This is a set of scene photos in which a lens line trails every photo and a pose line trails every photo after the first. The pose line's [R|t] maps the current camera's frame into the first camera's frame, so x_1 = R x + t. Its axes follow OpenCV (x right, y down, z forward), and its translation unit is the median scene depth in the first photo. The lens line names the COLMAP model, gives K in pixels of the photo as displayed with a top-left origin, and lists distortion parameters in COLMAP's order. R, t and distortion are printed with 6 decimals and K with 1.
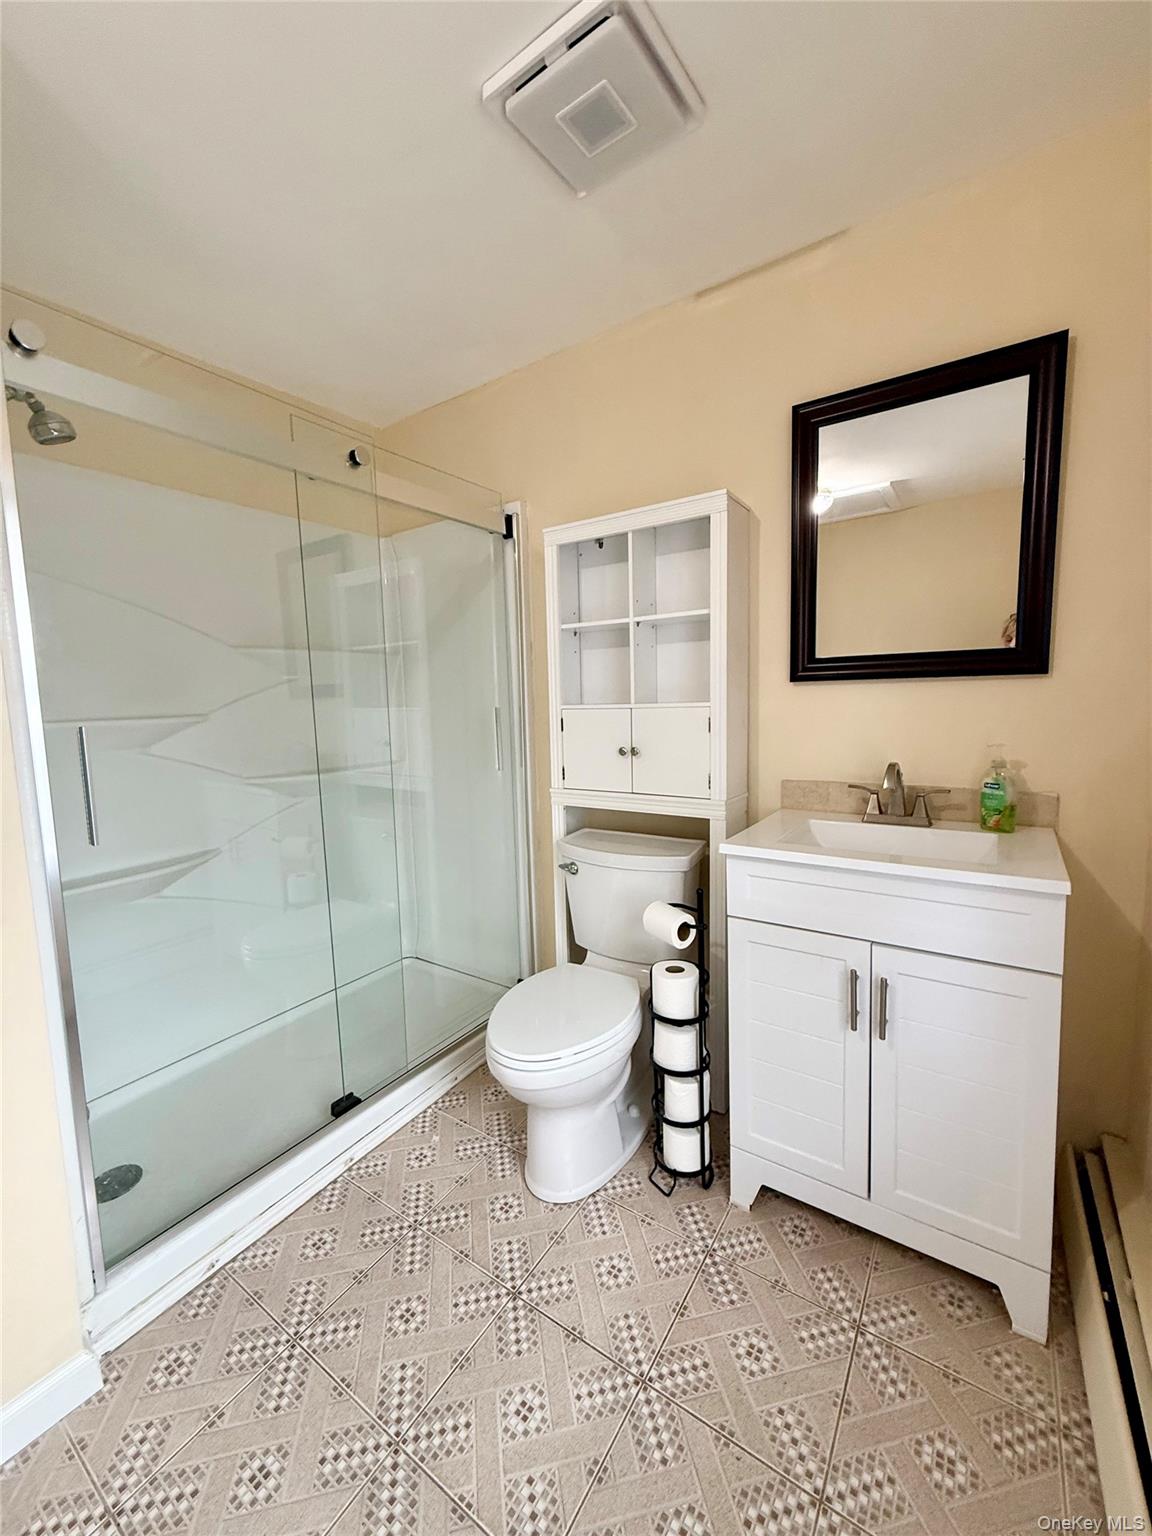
lens RADIAL K [[611.2, 0, 574.8], [0, 611.2, 765.2], [0, 0, 1]] dist [-0.001239, 0.000287]
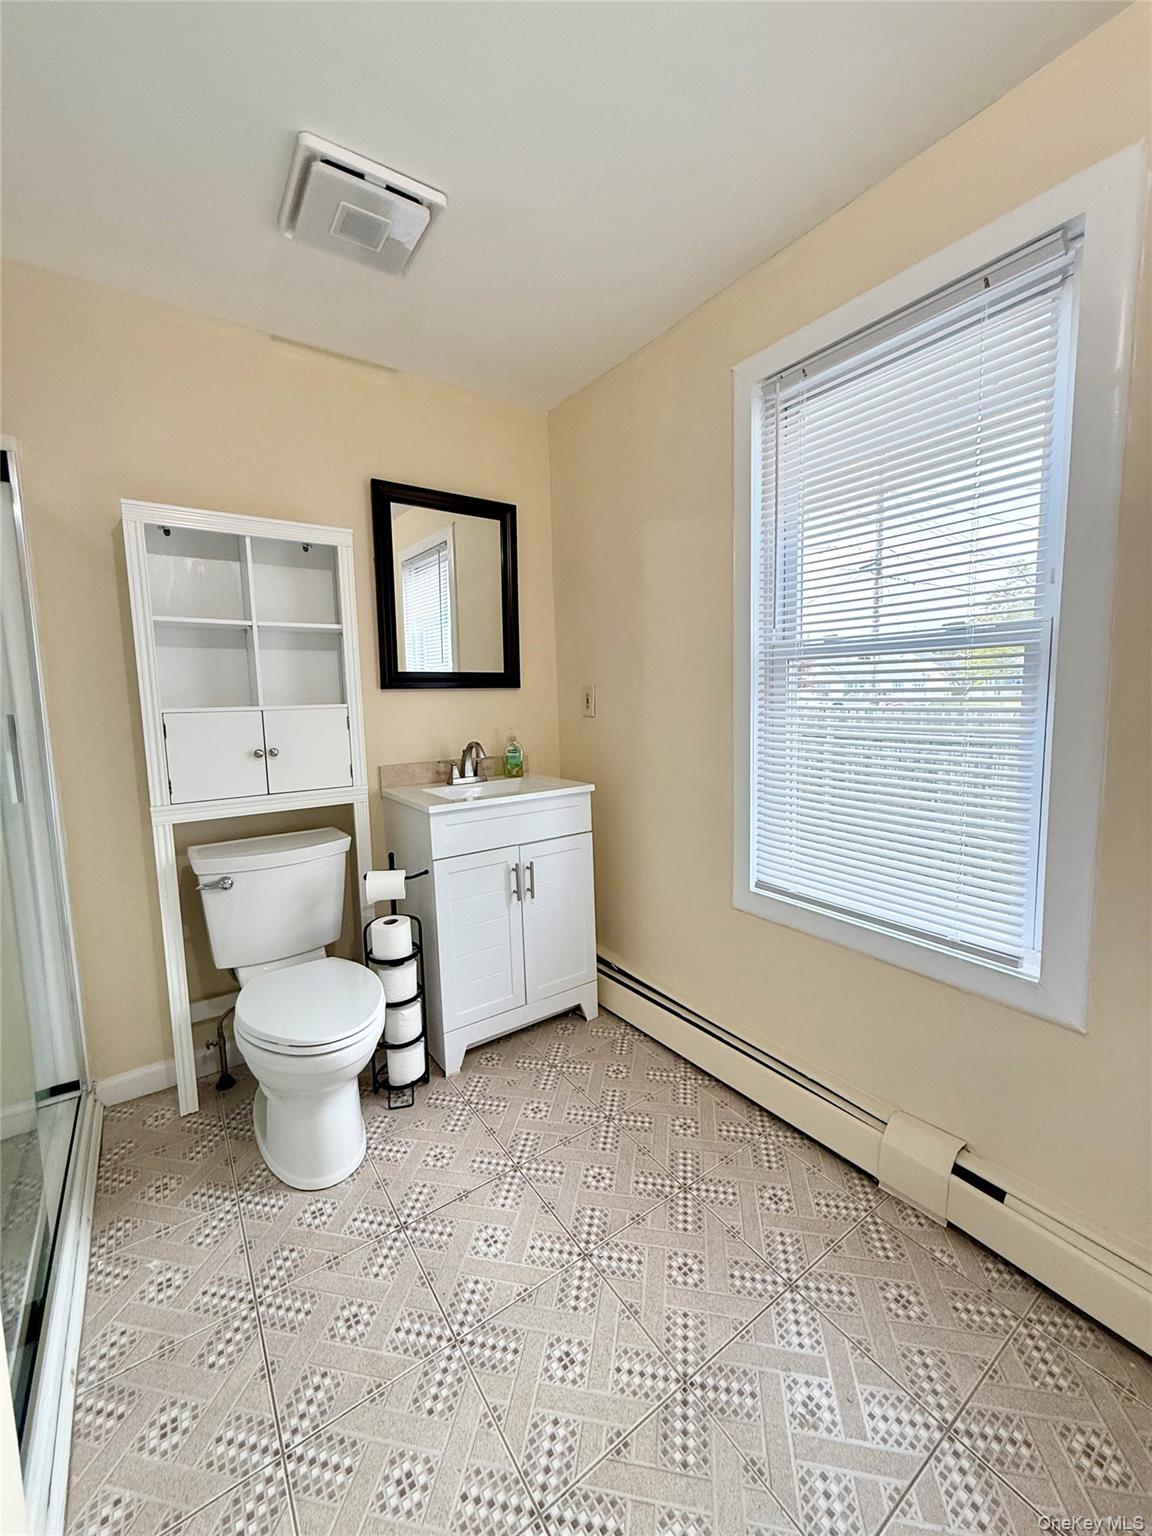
lens RADIAL K [[611.2, 0, 574.8], [0, 611.2, 765.2], [0, 0, 1]] dist [-0.001239, 0.000287]
pose [[0.355091, -0.084234, 0.931029, -0.885343], [0.115615, 0.992243, 0.045677, 0.013525], [-0.927655, 0.091422, 0.362076, 0.211657]]
